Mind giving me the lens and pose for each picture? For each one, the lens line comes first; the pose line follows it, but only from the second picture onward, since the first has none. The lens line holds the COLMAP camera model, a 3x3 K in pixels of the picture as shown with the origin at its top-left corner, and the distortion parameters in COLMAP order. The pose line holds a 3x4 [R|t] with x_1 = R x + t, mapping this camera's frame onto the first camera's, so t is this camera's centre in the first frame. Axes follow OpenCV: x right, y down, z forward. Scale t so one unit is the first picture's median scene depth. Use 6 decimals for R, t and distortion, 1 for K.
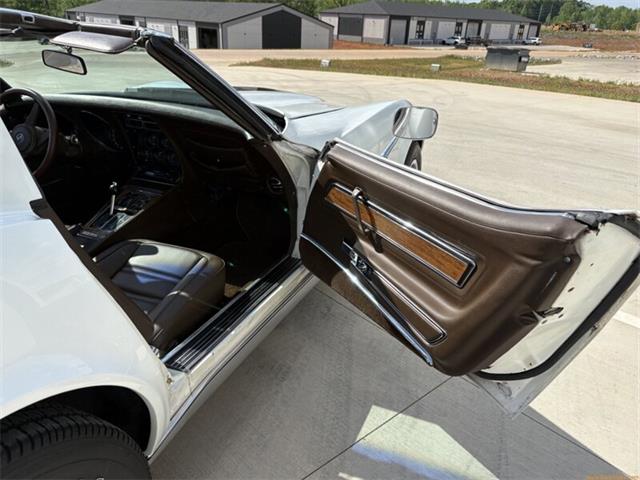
lens RADIAL K [[482.8, 0, 320.0], [0, 482.8, 240.0], [0, 0, 1]] dist [0.036748, -0.045361]
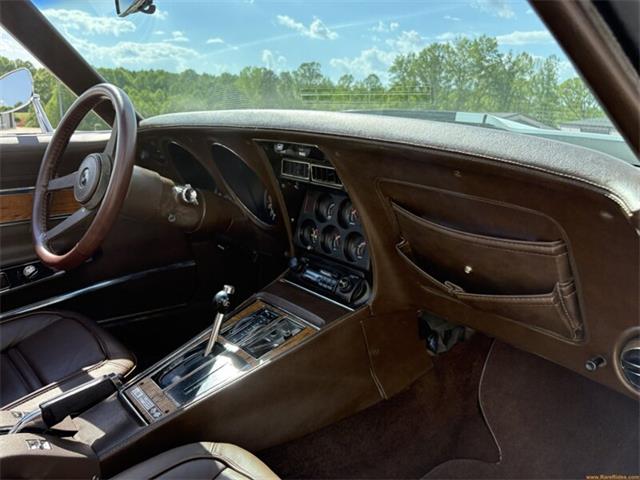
lens RADIAL K [[488.1, 0, 320.0], [0, 488.1, 240.0], [0, 0, 1]] dist [-0.057308, -0.001419]
pose [[0.901454, 0.106859, -0.419478, -0.151666], [-0.189258, 0.968818, -0.159915, -0.100284], [0.389309, 0.223546, 0.893569, 0.591369]]
